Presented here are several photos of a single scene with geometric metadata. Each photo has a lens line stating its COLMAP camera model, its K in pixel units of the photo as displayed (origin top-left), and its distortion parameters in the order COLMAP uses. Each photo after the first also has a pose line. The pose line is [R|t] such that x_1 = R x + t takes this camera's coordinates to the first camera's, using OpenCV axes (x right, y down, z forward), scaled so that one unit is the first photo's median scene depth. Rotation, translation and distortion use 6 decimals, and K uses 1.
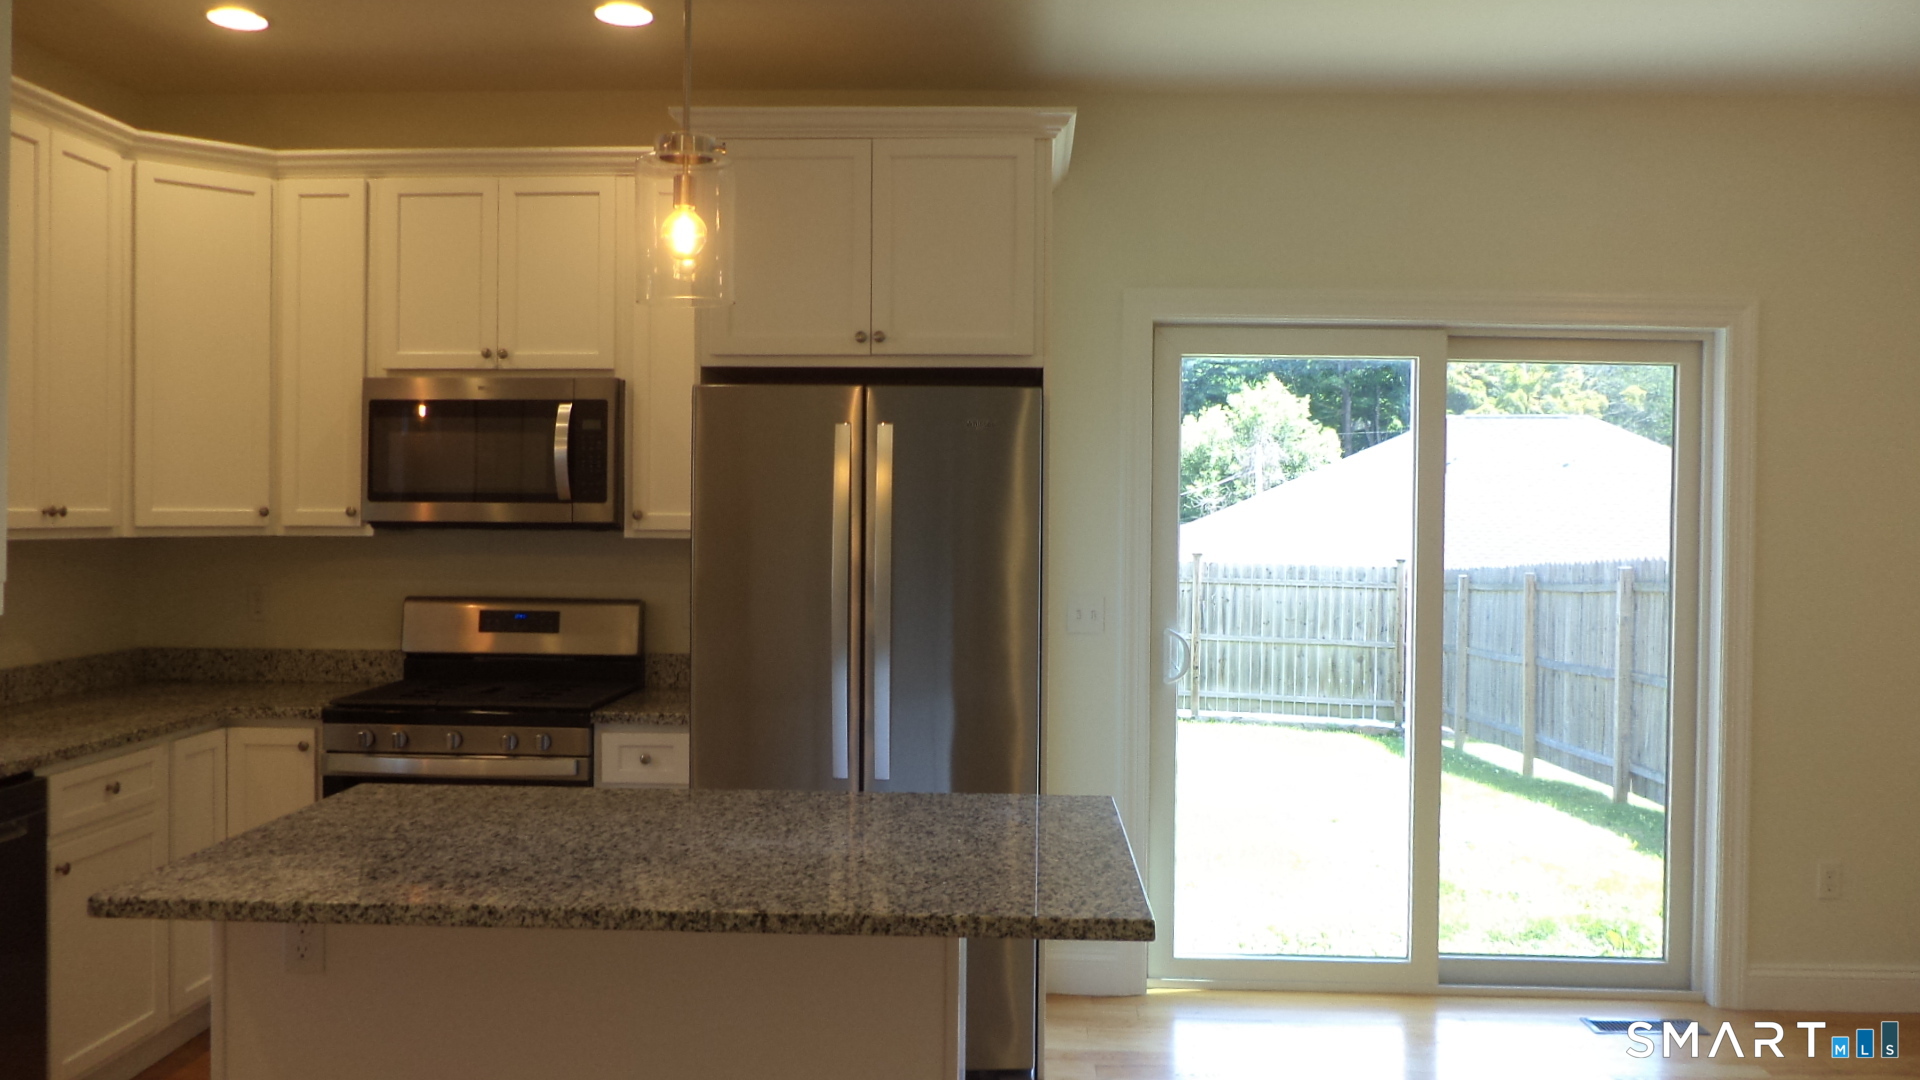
lens RADIAL K [[1559.9, 0, 956.5], [0, 1559.9, 530.5], [0, 0, 1]] dist [-0.002718, -0.034949]
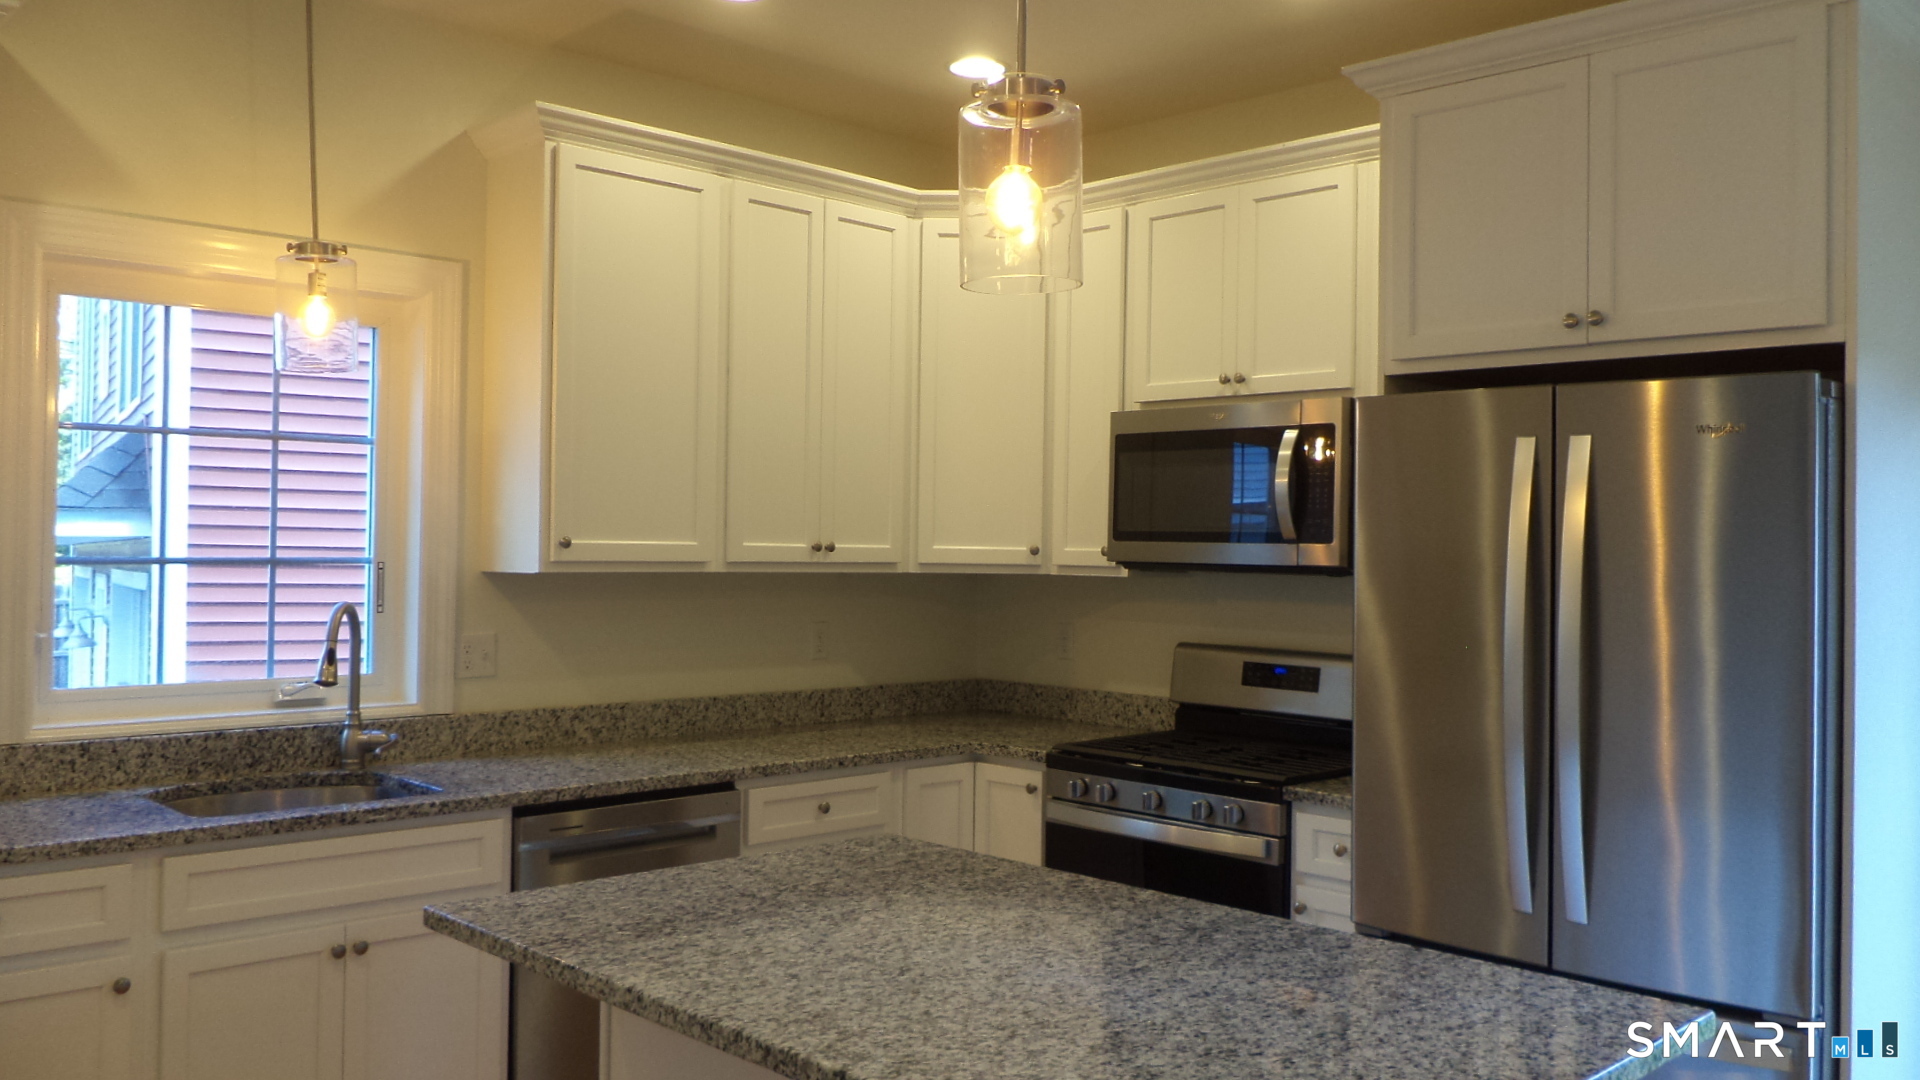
lens RADIAL K [[1559.9, 0, 956.7], [0, 1559.9, 534.4], [0, 0, 1]] dist [-0.002718, -0.034949]
pose [[0.726557, 0.000917, -0.687105, 0.220954], [-0.020604, 0.999578, -0.020454, -0.000850], [0.686797, 0.029018, 0.726270, 0.244591]]
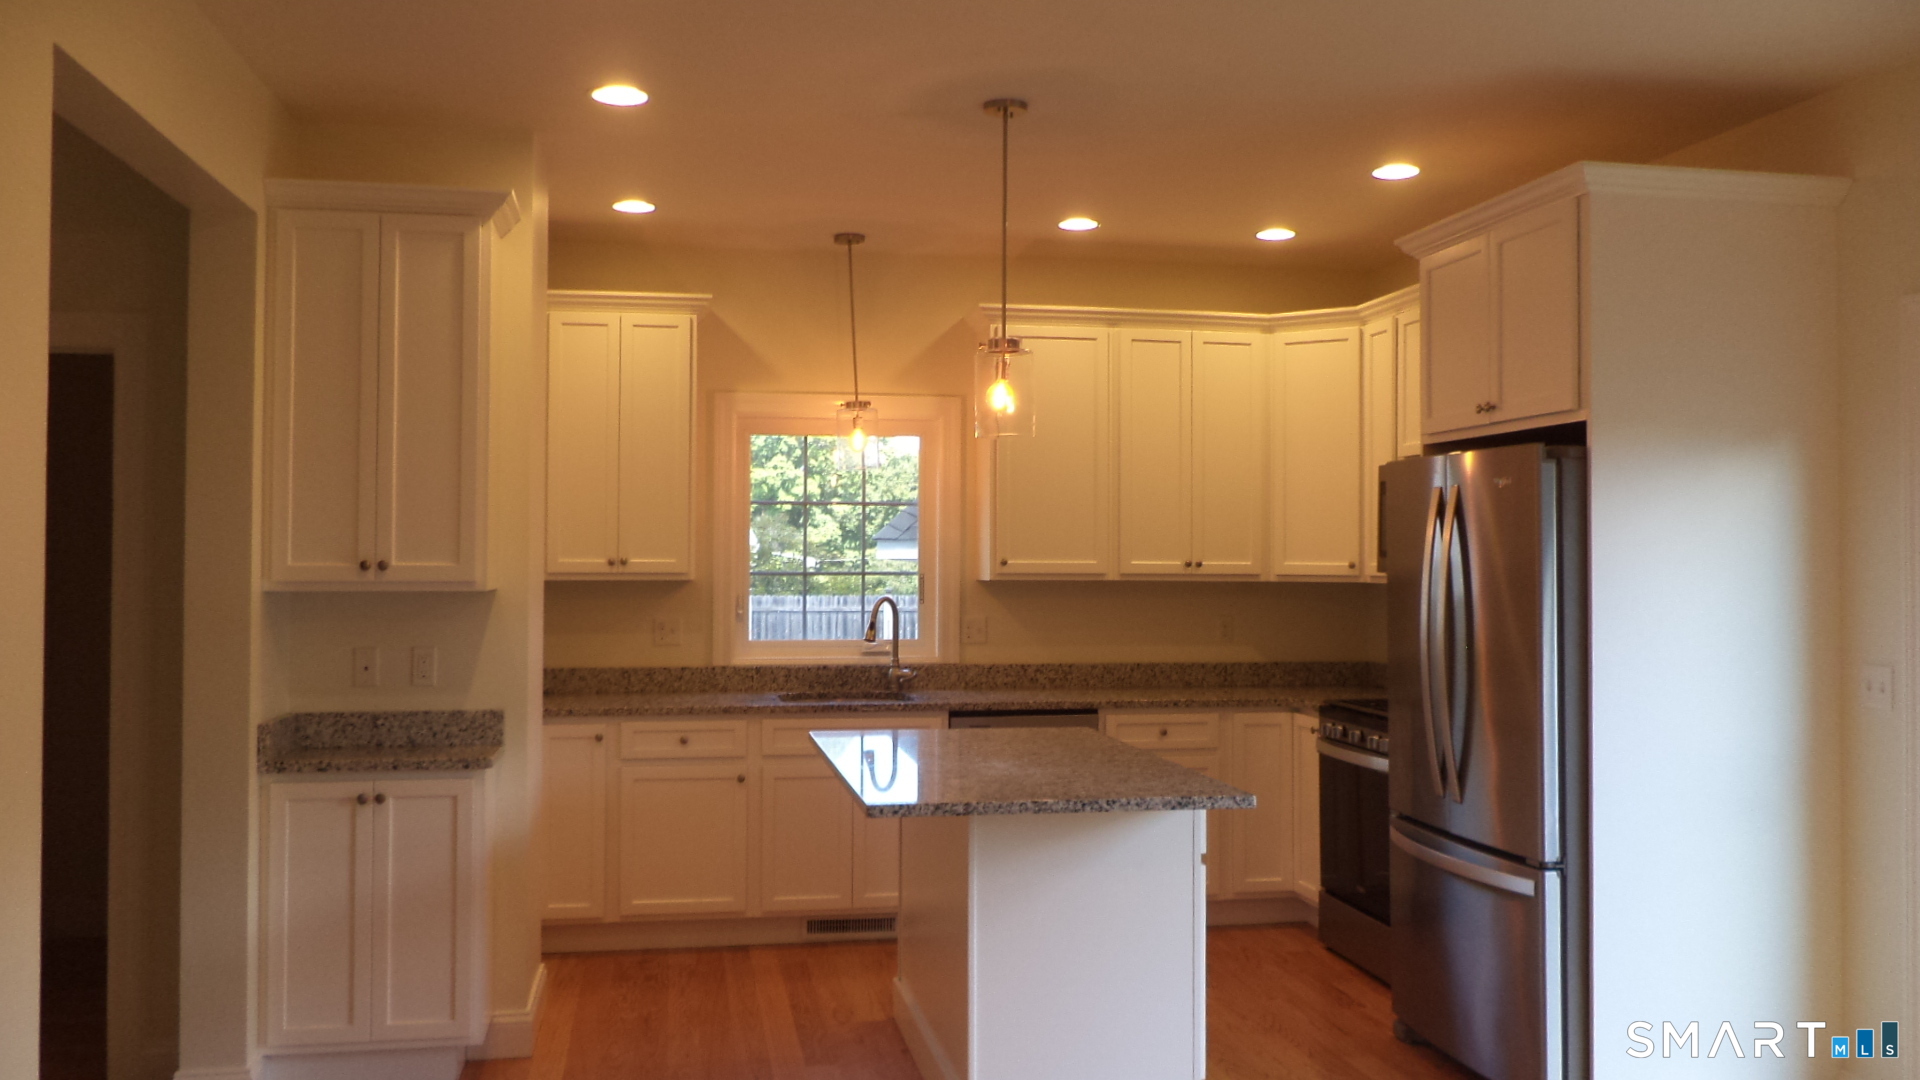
lens RADIAL K [[1559.9, 0, 963.1], [0, 1559.9, 544.6], [0, 0, 1]] dist [-0.002718, -0.034949]
pose [[0.220800, -0.011636, -0.975250, 0.882754], [-0.018454, 0.999700, -0.016106, -0.001644], [0.975145, 0.021553, 0.220519, 0.368152]]
